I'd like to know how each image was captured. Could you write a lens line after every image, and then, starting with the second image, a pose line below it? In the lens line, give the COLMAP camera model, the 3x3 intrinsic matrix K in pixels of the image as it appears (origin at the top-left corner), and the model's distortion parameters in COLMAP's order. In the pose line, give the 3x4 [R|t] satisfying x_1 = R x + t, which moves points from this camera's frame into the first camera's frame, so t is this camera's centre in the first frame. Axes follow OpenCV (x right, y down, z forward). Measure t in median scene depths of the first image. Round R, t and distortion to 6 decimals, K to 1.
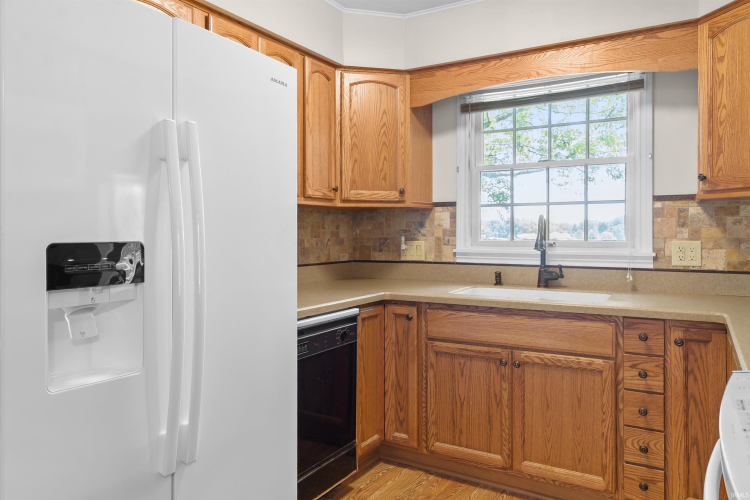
lens RADIAL K [[523.9, 0, 386.0], [0, 523.9, 236.9], [0, 0, 1]] dist [0.002167, 0.002674]
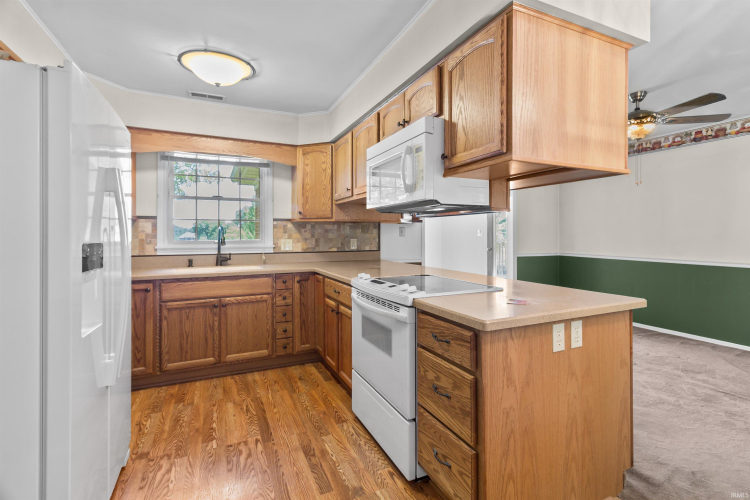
lens RADIAL K [[352.3, 0, 375.0], [0, 352.3, 239.7], [0, 0, 1]] dist [0.004128, 0.000347]
pose [[0.567286, -0.011165, 0.823445, -0.448659], [0.007849, 0.999936, 0.008150, -0.000688], [-0.823483, 0.001840, 0.567337, -0.159389]]
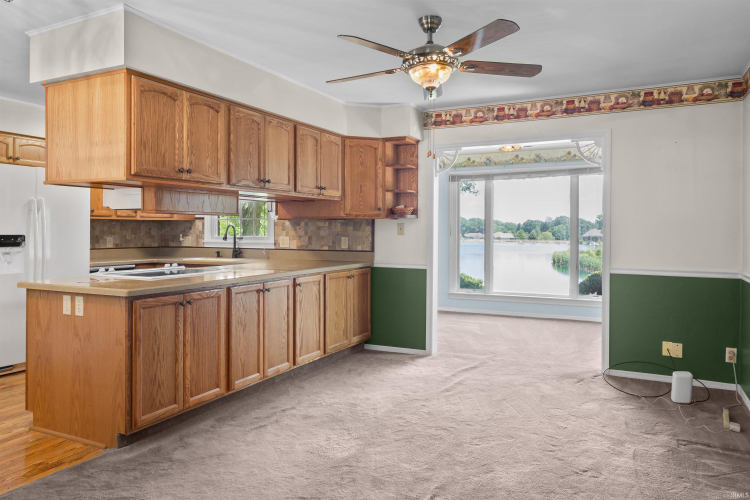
lens RADIAL K [[523.9, 0, 386.0], [0, 523.9, 236.9], [0, 0, 1]] dist [0.002167, 0.002674]
pose [[0.996172, 0.004914, 0.087274, 0.817402], [-0.005135, 0.999984, 0.002313, 0.001412], [-0.087261, -0.002753, 0.996182, -1.349926]]
